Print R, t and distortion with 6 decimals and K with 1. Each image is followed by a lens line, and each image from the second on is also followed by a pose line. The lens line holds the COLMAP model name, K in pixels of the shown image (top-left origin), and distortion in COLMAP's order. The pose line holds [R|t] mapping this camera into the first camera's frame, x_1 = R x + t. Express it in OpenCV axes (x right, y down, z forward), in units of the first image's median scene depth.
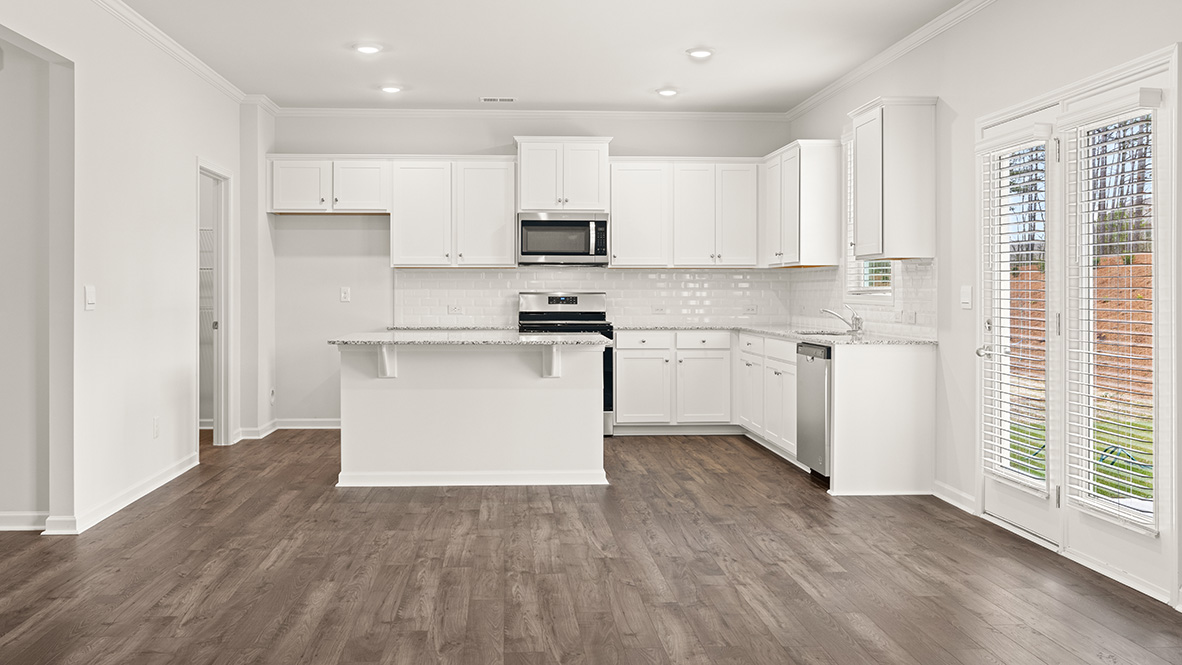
lens RADIAL K [[1031.7, 0, 570.6], [0, 1031.7, 309.1], [0, 0, 1]] dist [0.004534, -0.008137]
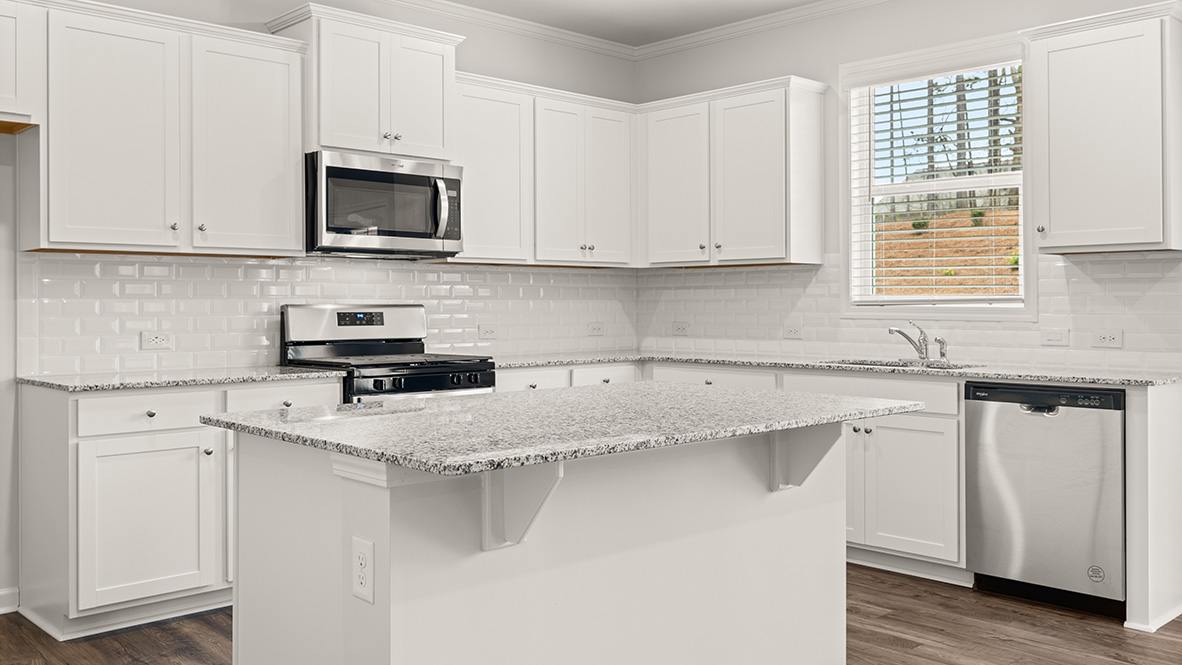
lens RADIAL K [[1031.7, 0, 584.4], [0, 1031.7, 301.5], [0, 0, 1]] dist [0.004534, -0.008137]
pose [[0.765387, -0.000784, 0.643570, -0.281521], [0.013265, 0.999806, -0.014558, -0.008438], [-0.643434, 0.019680, 0.765249, 0.519969]]
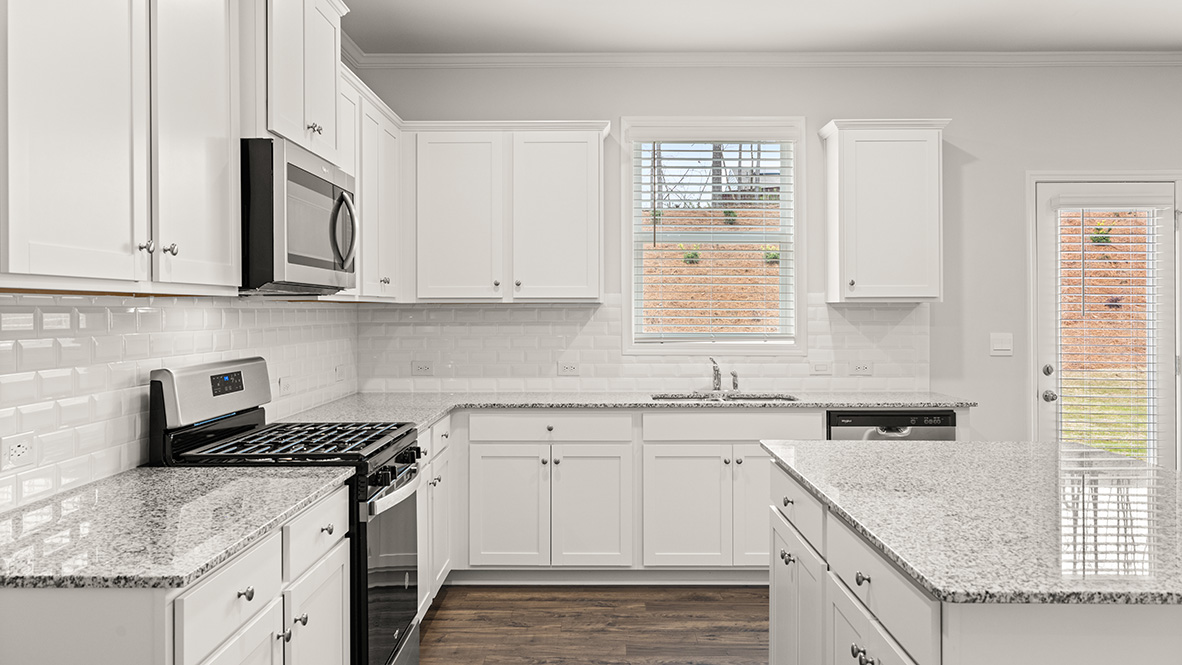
lens RADIAL K [[909.3, 0, 590.8], [0, 909.3, 304.9], [0, 0, 1]] dist [0.011138, 0.006947]
pose [[0.066802, 0.006094, 0.997748, -0.345692], [0.018633, 0.999799, -0.007354, -0.033359], [-0.997592, 0.019083, 0.066675, 0.876833]]
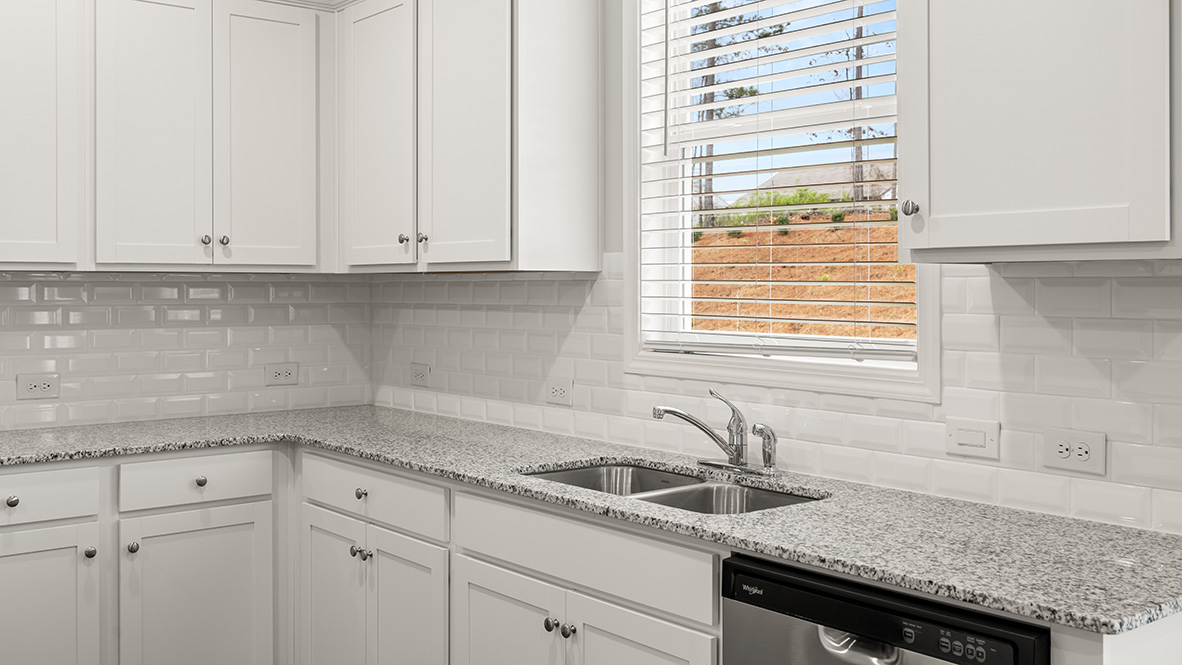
lens RADIAL K [[1147.7, 0, 583.0], [0, 1147.7, 299.4], [0, 0, 1]] dist [0.002331, 0.000000]
pose [[0.810495, -0.005028, 0.585724, 0.006640], [0.008661, 0.999957, -0.003400, -0.027979], [-0.585681, 0.007829, 0.810504, 0.601276]]
